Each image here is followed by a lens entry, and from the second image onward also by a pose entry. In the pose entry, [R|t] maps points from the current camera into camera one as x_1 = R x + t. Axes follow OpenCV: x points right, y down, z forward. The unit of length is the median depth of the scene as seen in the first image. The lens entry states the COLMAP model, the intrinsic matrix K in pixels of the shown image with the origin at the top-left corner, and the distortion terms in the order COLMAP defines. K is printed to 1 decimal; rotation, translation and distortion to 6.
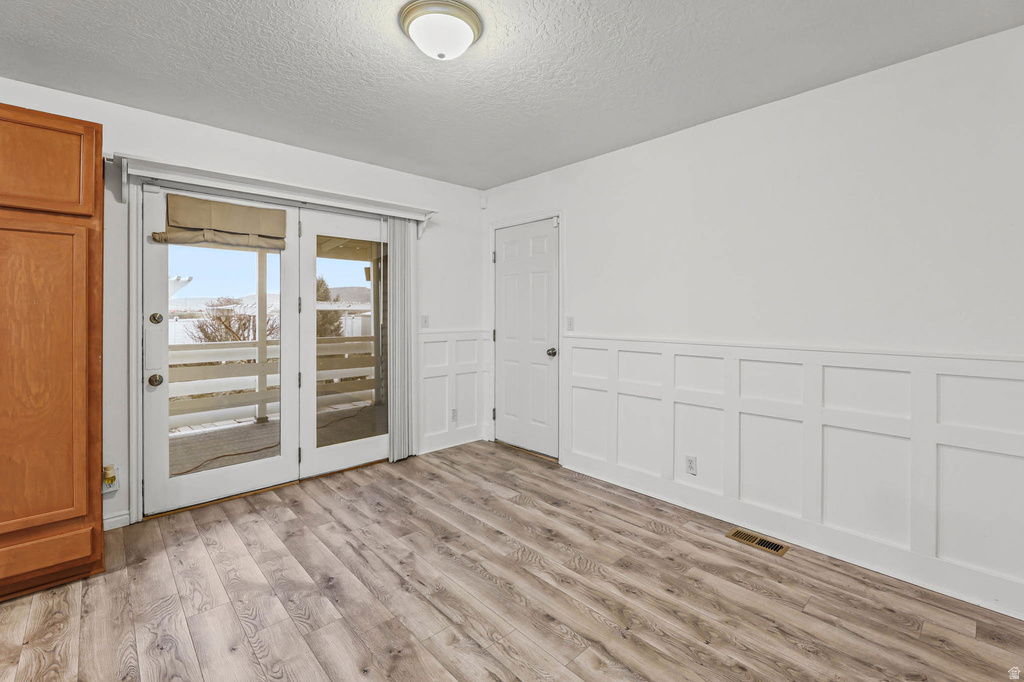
lens RADIAL K [[446.7, 0, 511.3], [0, 446.7, 310.6], [0, 0, 1]] dist [-0.002080, -0.000909]
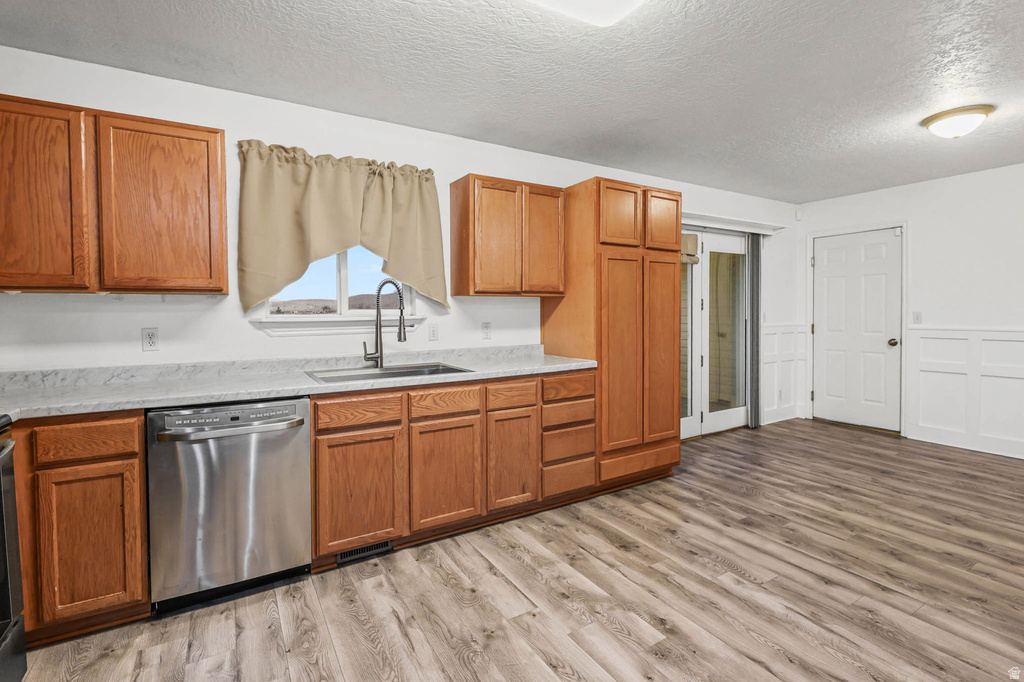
lens RADIAL K [[474.1, 0, 509.0], [0, 474.1, 320.6], [0, 0, 1]] dist [-0.000452, -0.000226]
pose [[0.979262, -0.005858, -0.202514, -0.938624], [0.010714, 0.999680, 0.022894, -0.005194], [0.202316, -0.024589, 0.979012, -0.625639]]
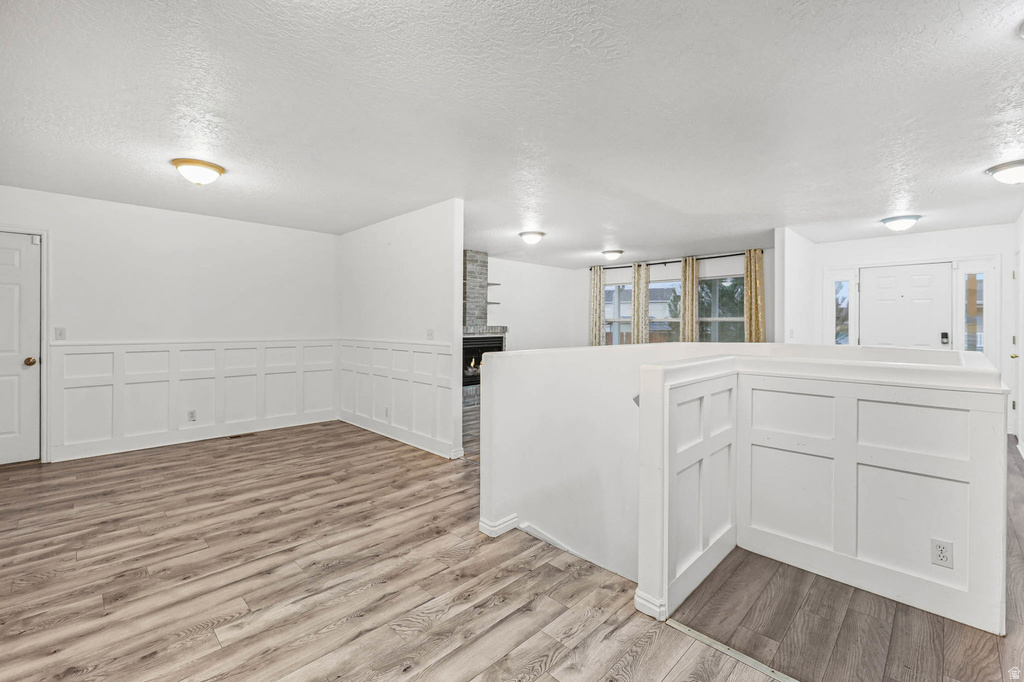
lens RADIAL K [[439.8, 0, 509.2], [0, 439.8, 326.1], [0, 0, 1]] dist [-0.001828, -0.000549]
pose [[-0.031449, -0.006248, 0.999486, -1.419275], [-0.004829, 0.999970, 0.006099, -0.003930], [-0.999494, -0.004635, -0.031478, -0.146813]]
